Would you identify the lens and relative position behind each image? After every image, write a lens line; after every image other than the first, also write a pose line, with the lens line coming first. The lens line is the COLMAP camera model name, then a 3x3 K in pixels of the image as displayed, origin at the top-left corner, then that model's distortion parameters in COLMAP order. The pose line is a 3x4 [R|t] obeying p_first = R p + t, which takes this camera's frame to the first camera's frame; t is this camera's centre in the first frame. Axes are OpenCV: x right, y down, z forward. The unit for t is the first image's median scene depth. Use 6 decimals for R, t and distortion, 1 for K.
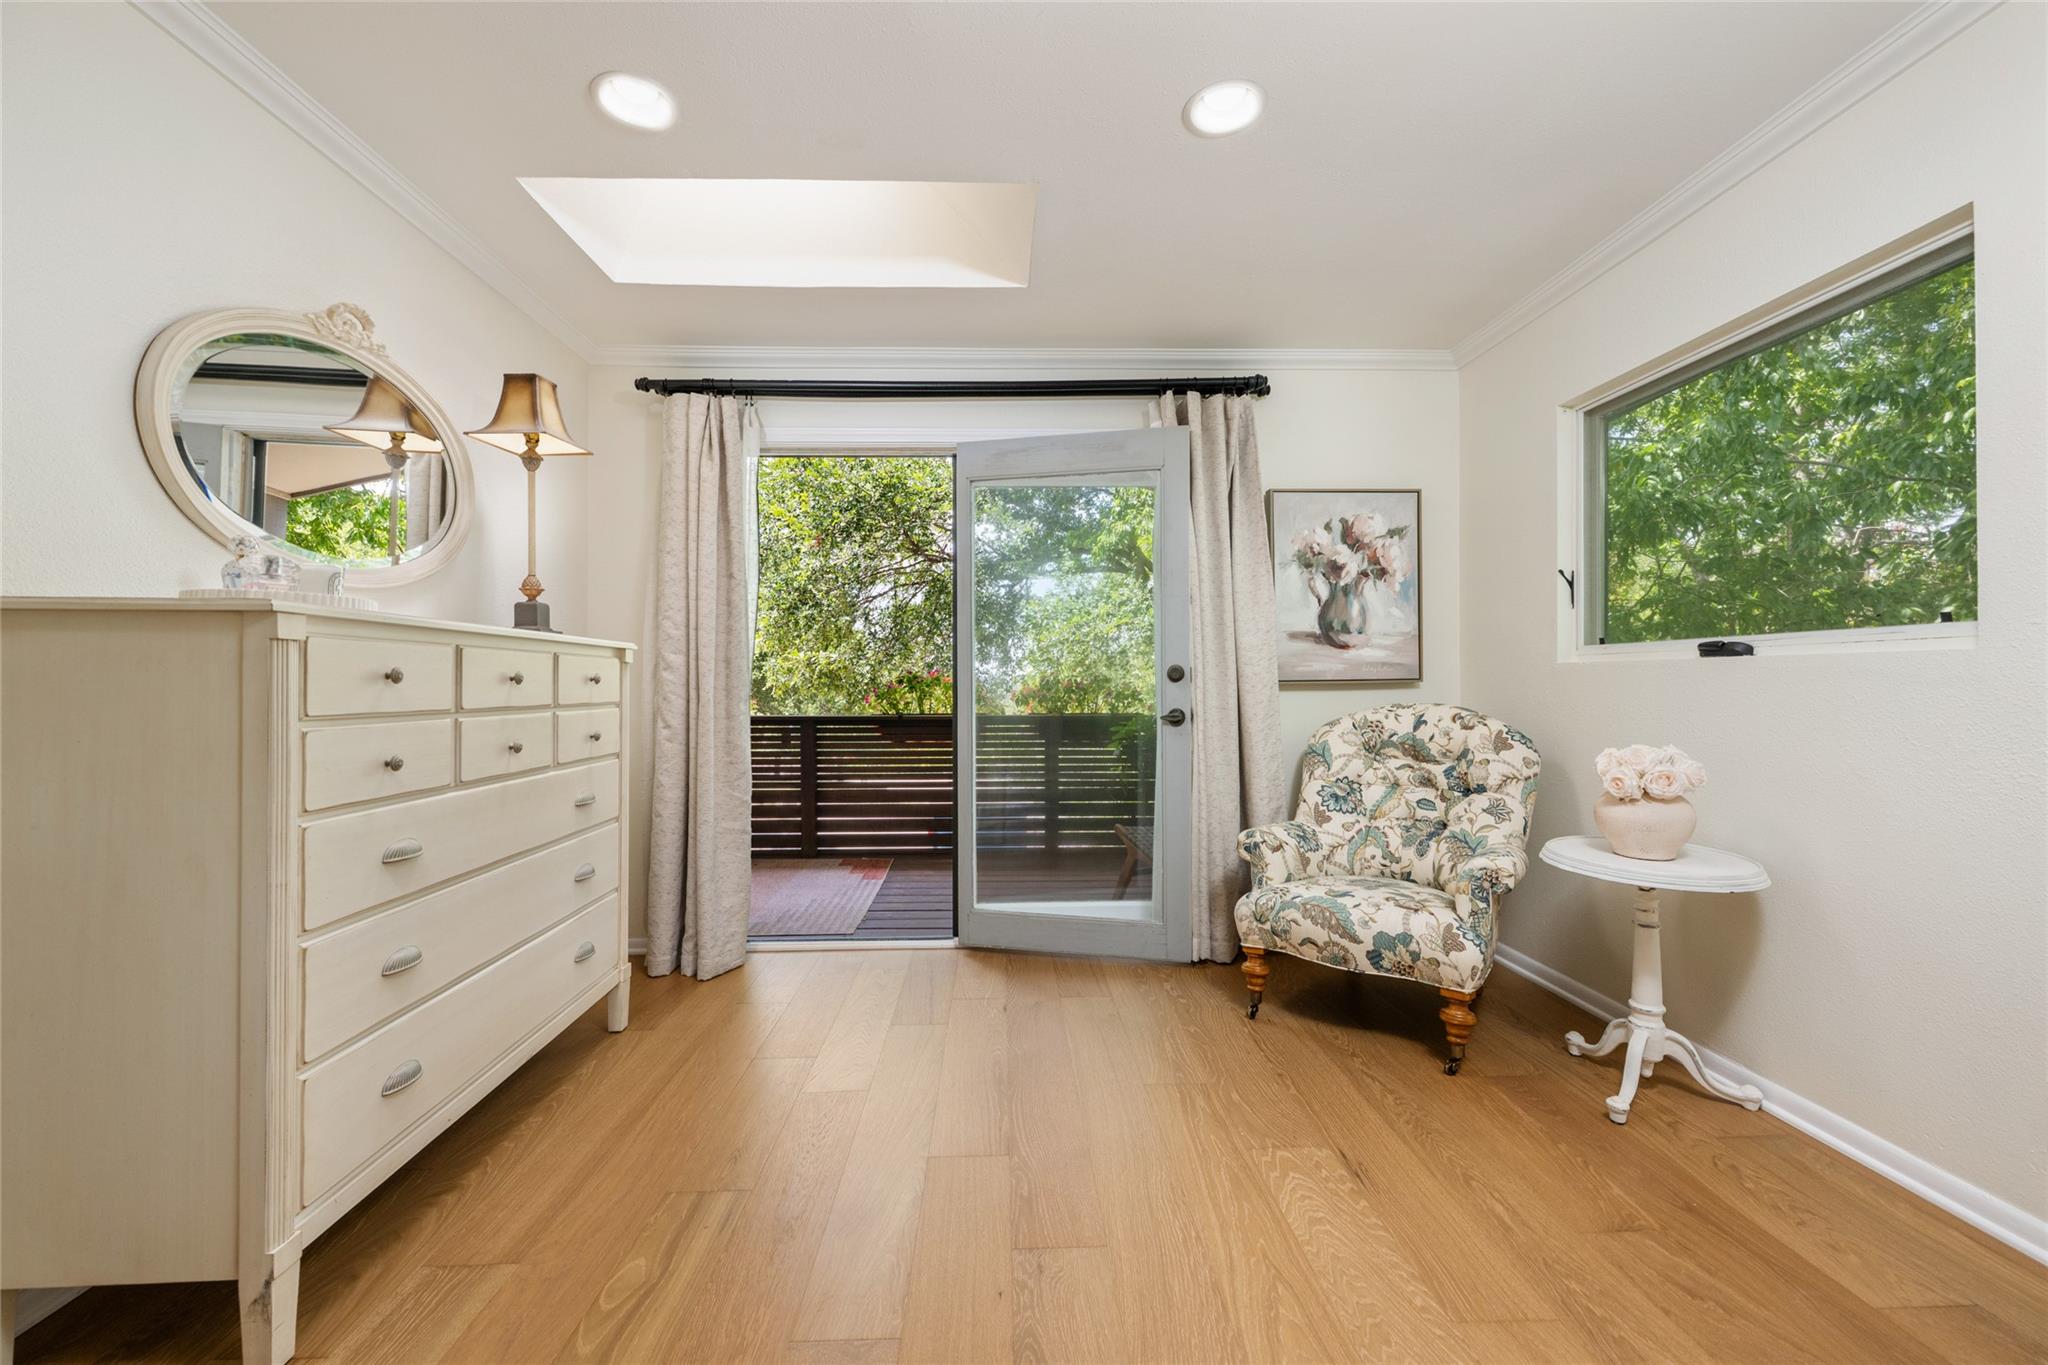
lens RADIAL K [[808.9, 0, 1021.2], [0, 808.9, 677.8], [0, 0, 1]] dist [0.000237, 0.000122]
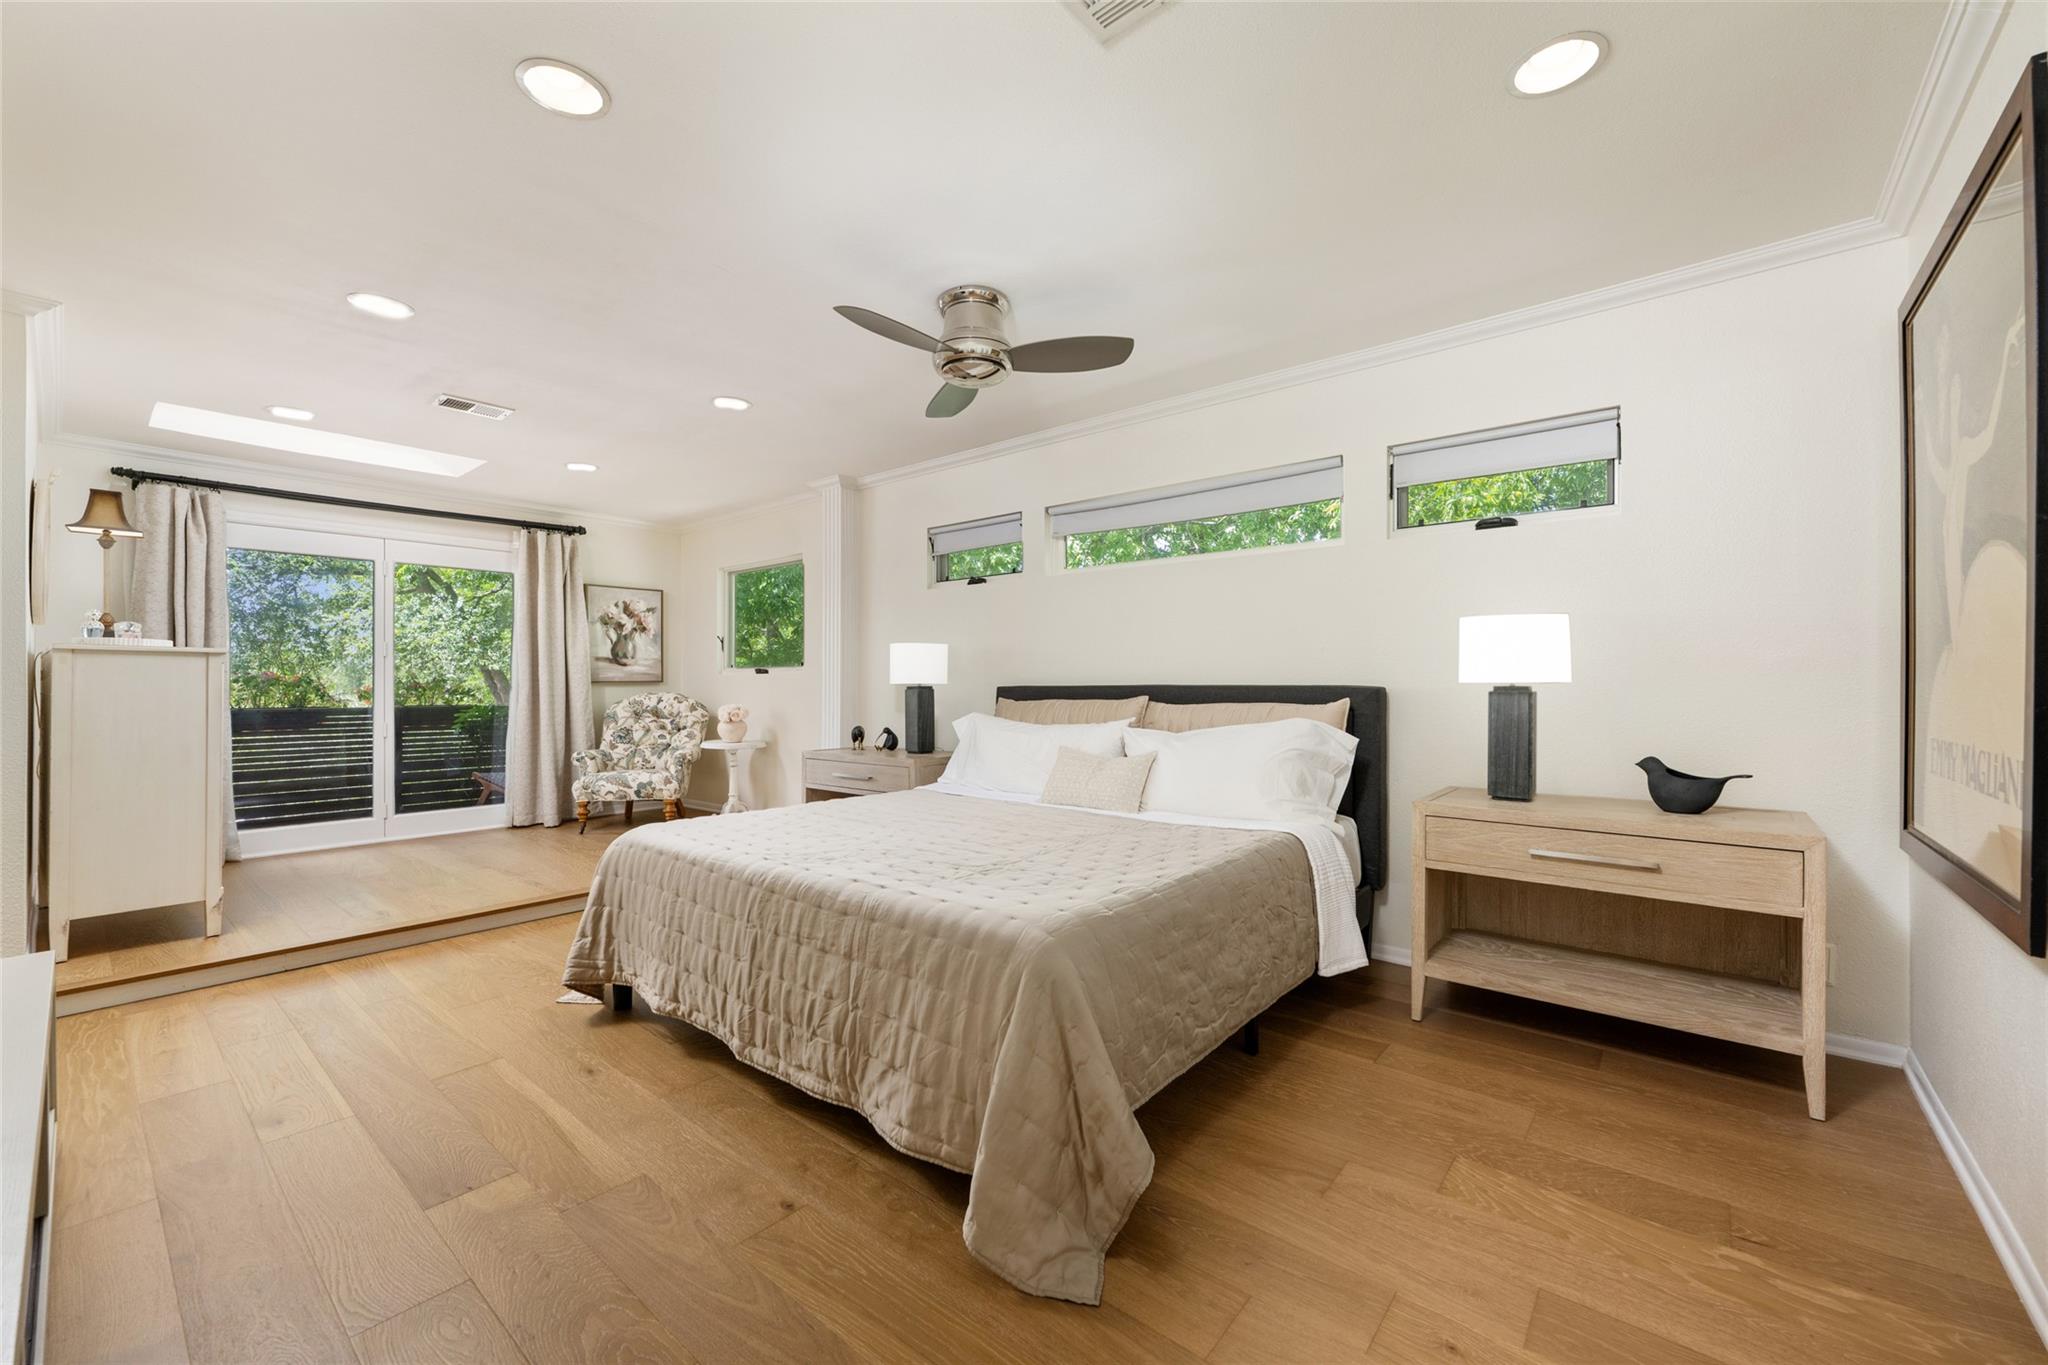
lens RADIAL K [[808.9, 0, 1021.2], [0, 808.9, 677.8], [0, 0, 1]] dist [0.000237, 0.000122]
pose [[0.663535, 0.007395, 0.748109, -0.491962], [-0.005218, 0.999973, -0.005256, -0.001186], [-0.748127, -0.000416, 0.663555, -1.171714]]
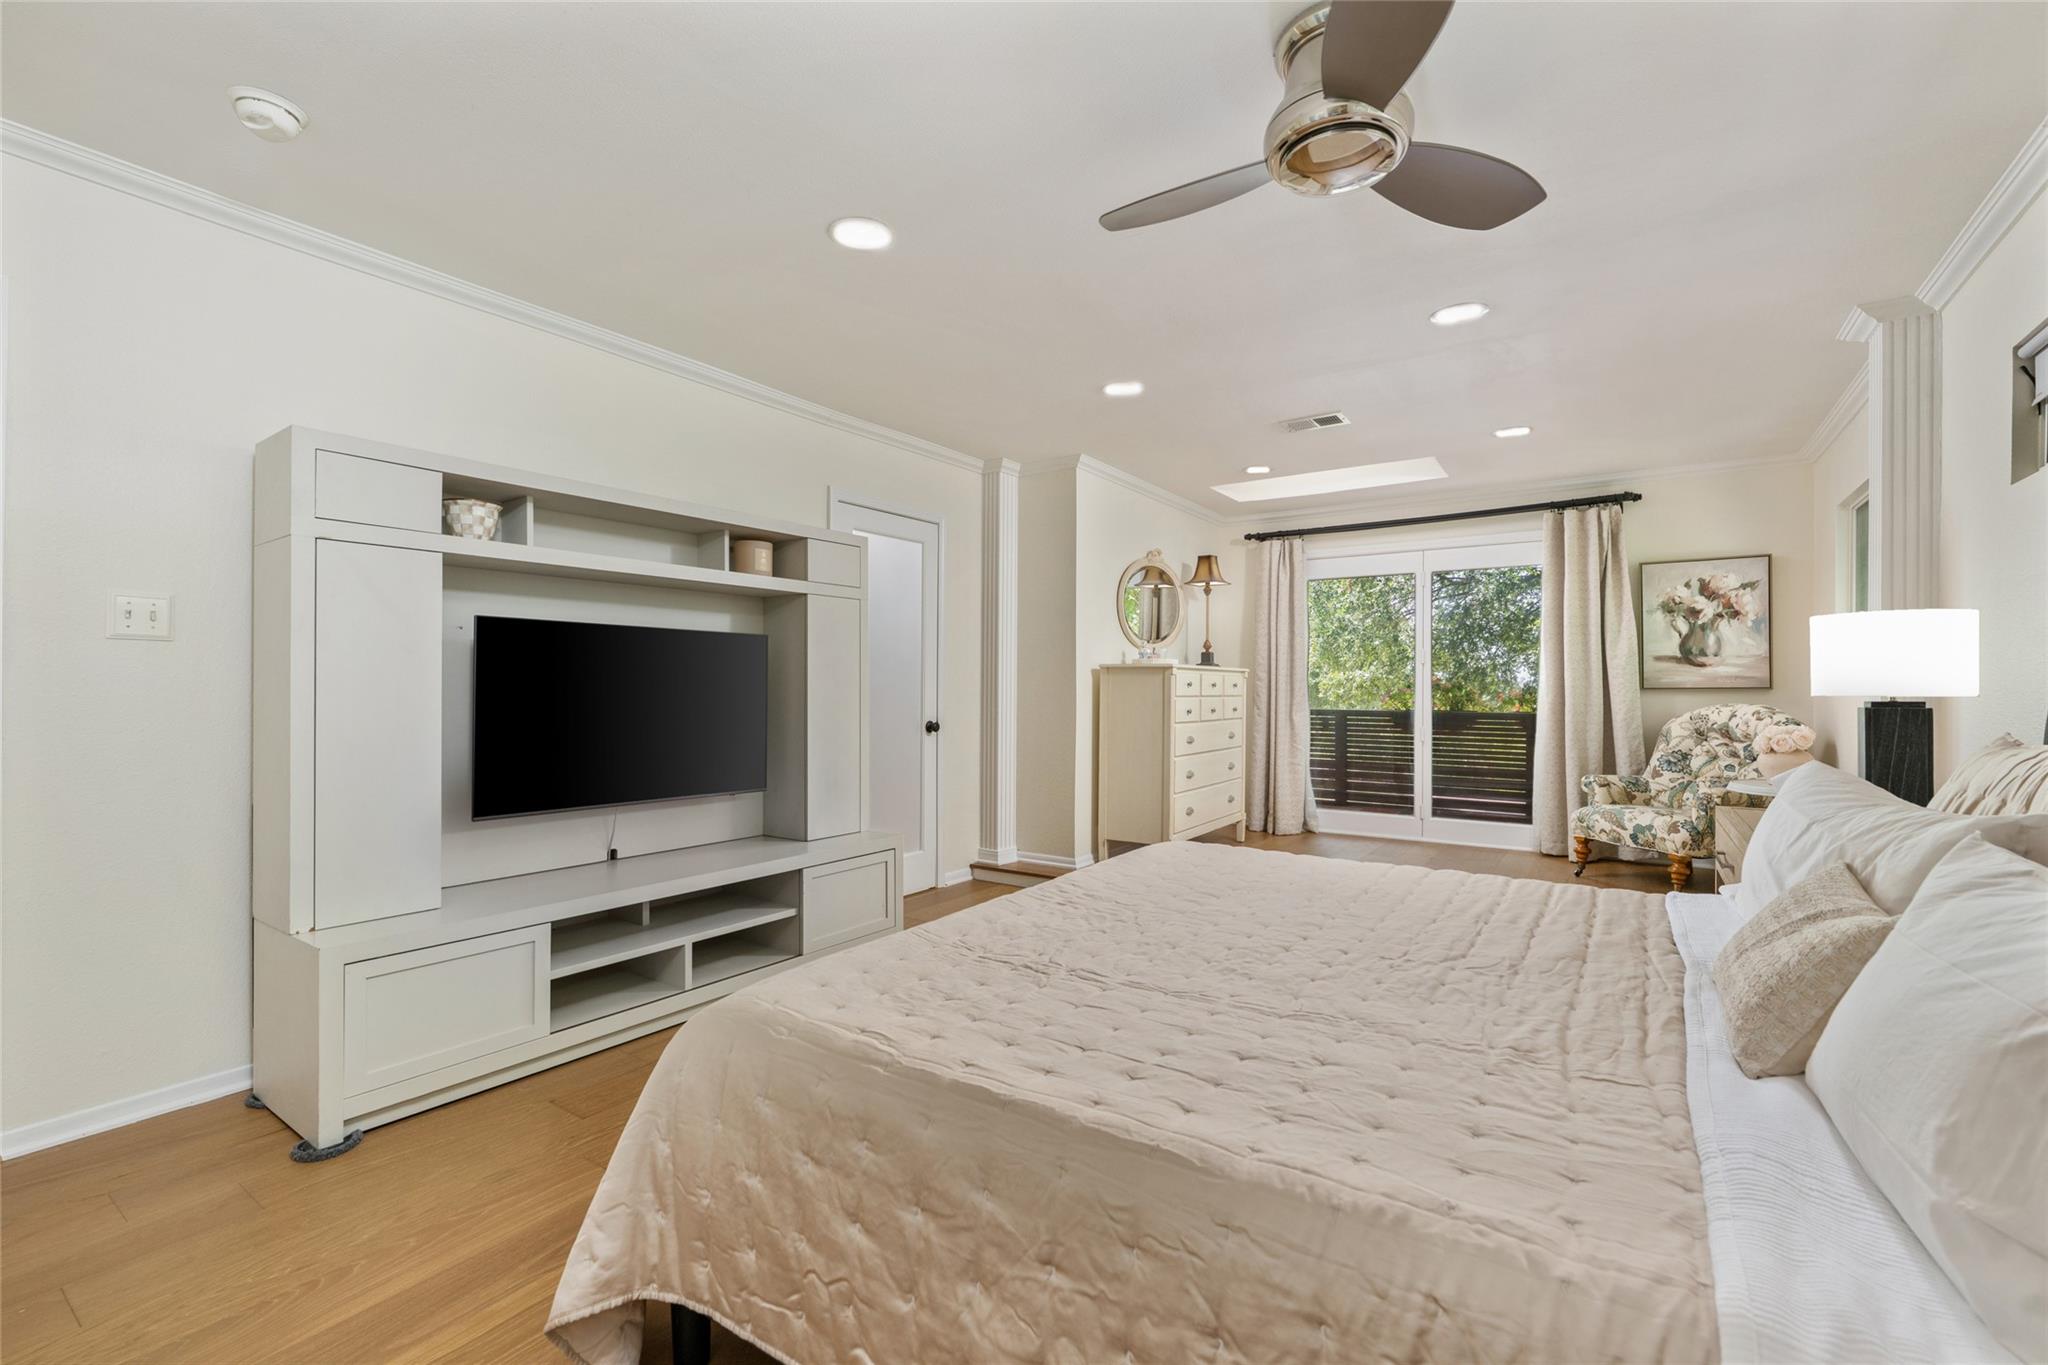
lens RADIAL K [[880.6, 0, 1025.6], [0, 880.6, 673.0], [0, 0, 1]] dist [0.000234, -0.000102]
pose [[0.803684, -0.002505, -0.595050, 0.396271], [-0.004288, 0.999941, -0.010000, -0.003772], [0.595040, 0.010589, 0.803626, -1.108992]]
